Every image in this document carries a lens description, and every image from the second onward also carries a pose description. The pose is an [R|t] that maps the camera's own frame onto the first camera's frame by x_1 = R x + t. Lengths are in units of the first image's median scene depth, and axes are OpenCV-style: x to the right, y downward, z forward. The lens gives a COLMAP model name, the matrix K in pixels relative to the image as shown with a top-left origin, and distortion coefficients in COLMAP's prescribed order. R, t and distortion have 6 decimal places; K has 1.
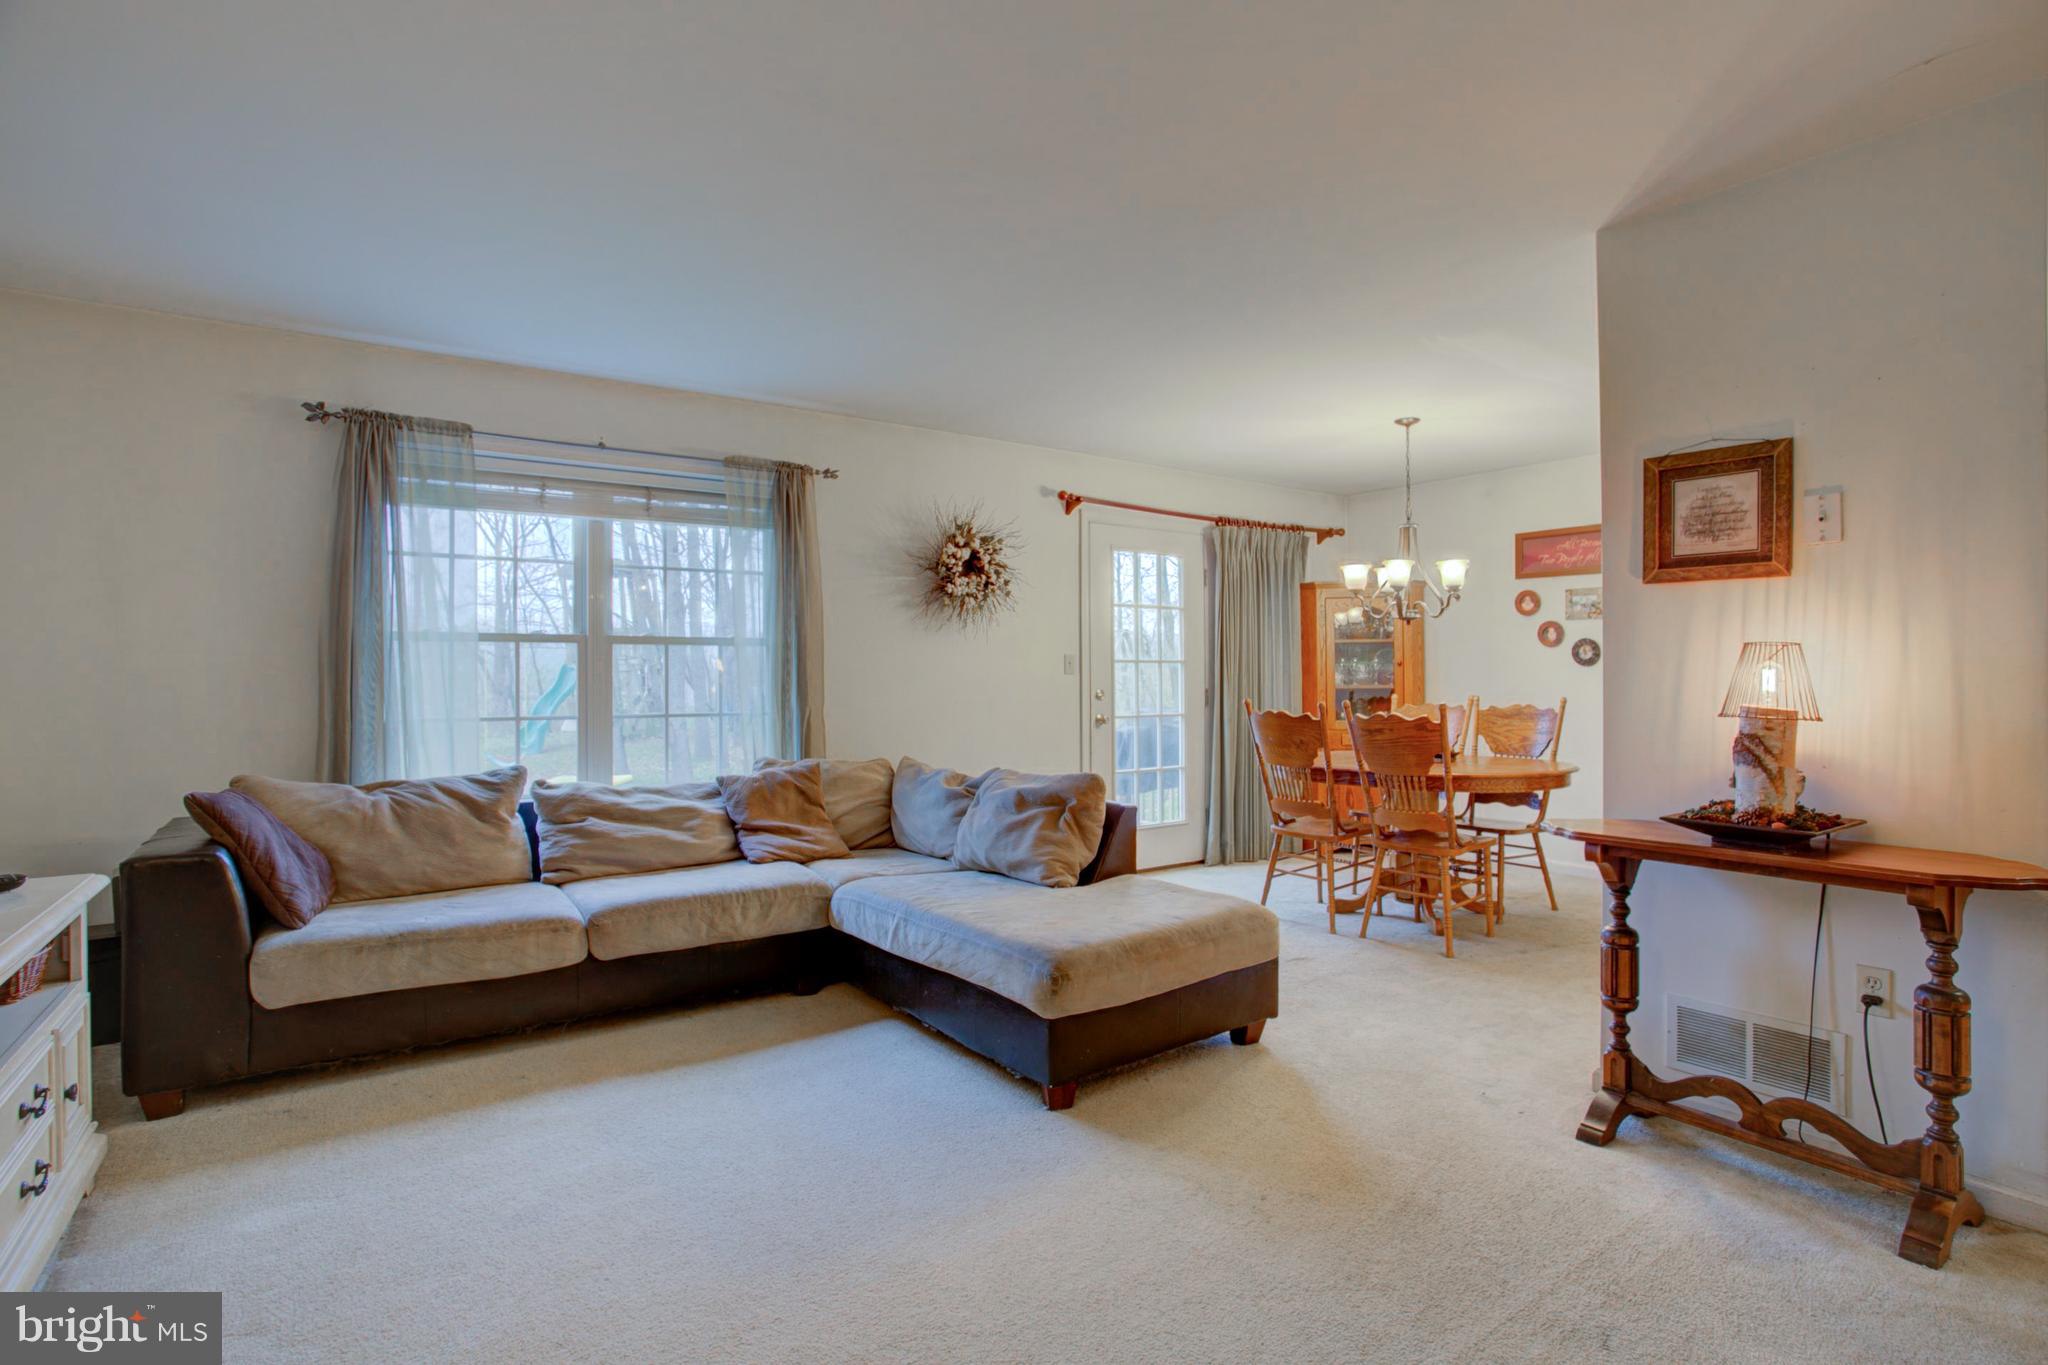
lens RADIAL K [[1043.3, 0, 1002.1], [0, 1043.3, 680.5], [0, 0, 1]] dist [-0.091025, 0.046929]
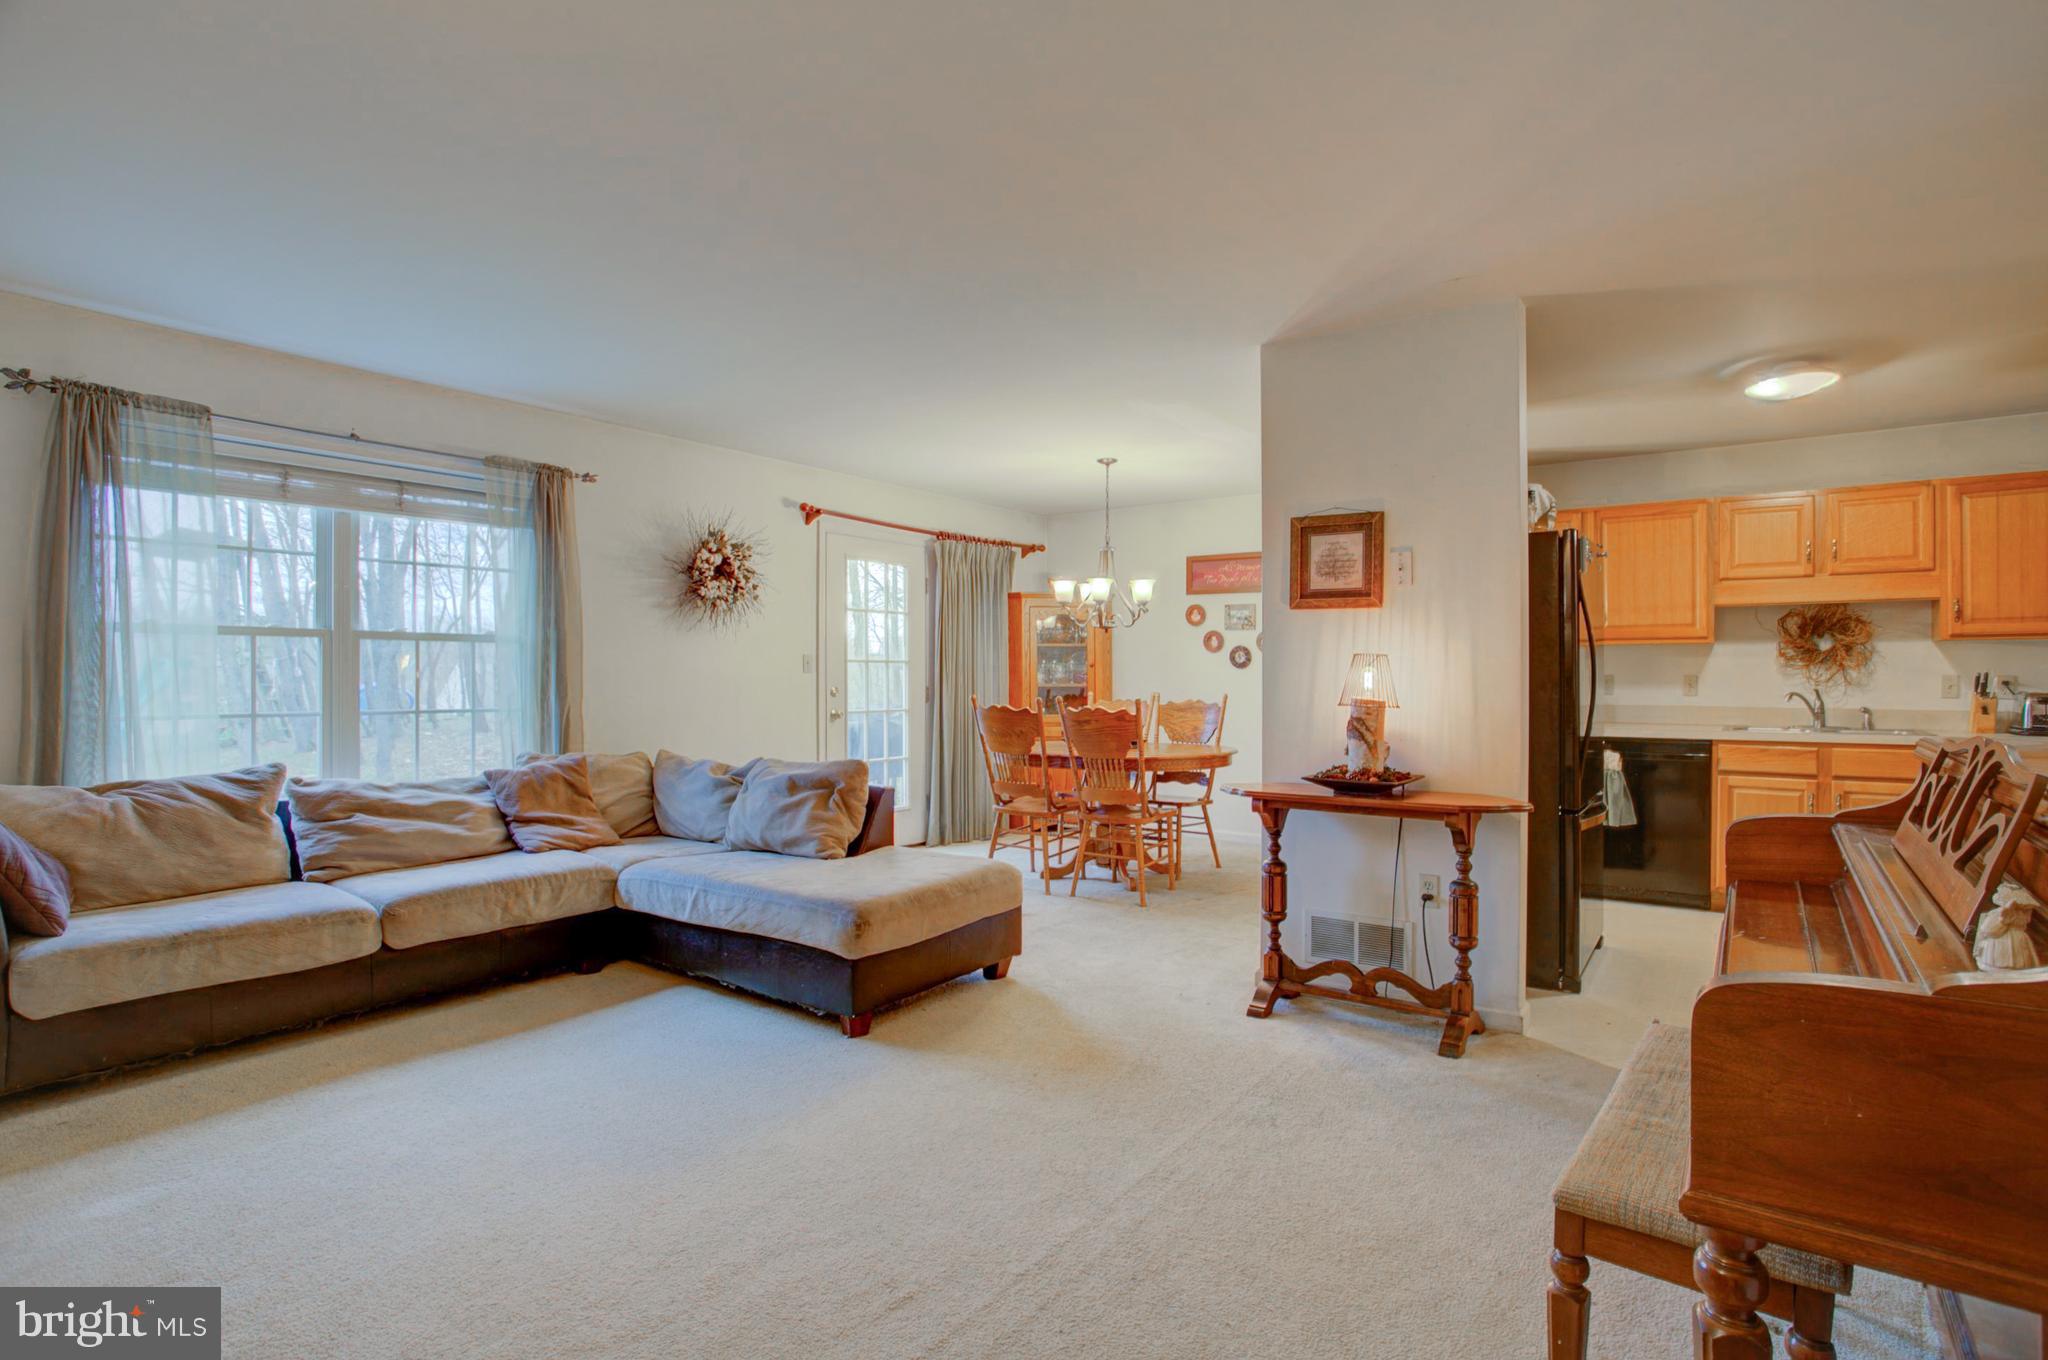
lens RADIAL K [[1064.4, 0, 1028.1], [0, 1064.4, 681.0], [0, 0, 1]] dist [-0.088531, 0.051169]
pose [[0.944377, 0.003614, 0.328845, -0.095407], [-0.004049, 0.999992, 0.000638, 0.001039], [-0.328840, -0.001934, 0.944384, -0.131089]]
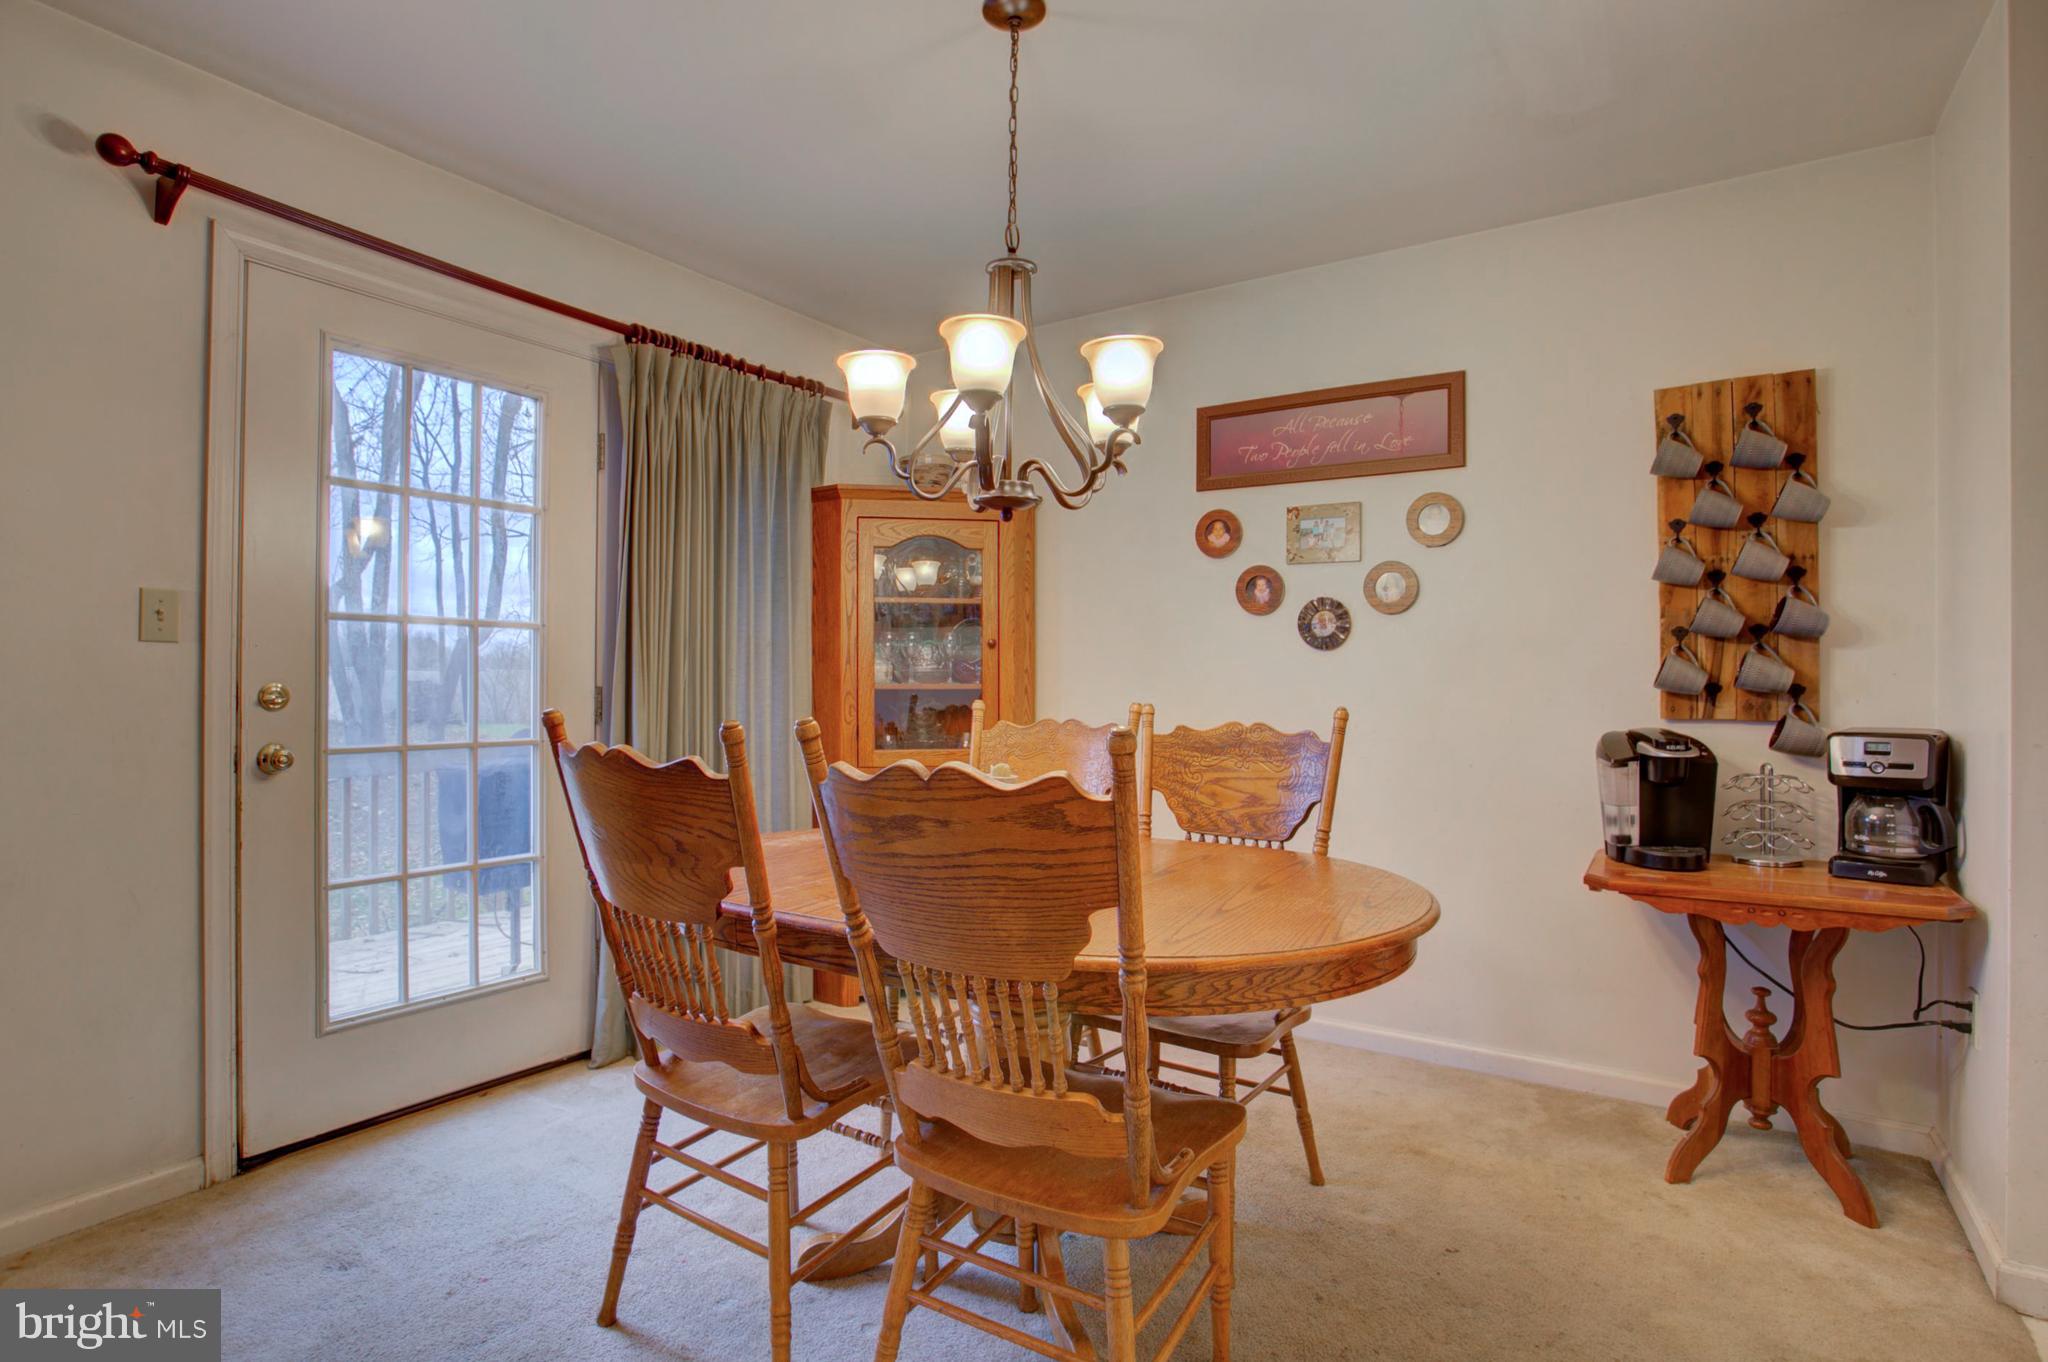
lens RADIAL K [[1043.3, 0, 1002.1], [0, 1043.3, 679.0], [0, 0, 1]] dist [-0.091025, 0.046929]
pose [[0.932877, 0.011408, 0.360016, 0.258792], [-0.007408, 0.999895, -0.012490, 0.011156], [-0.360120, 0.008984, 0.932863, 0.651197]]
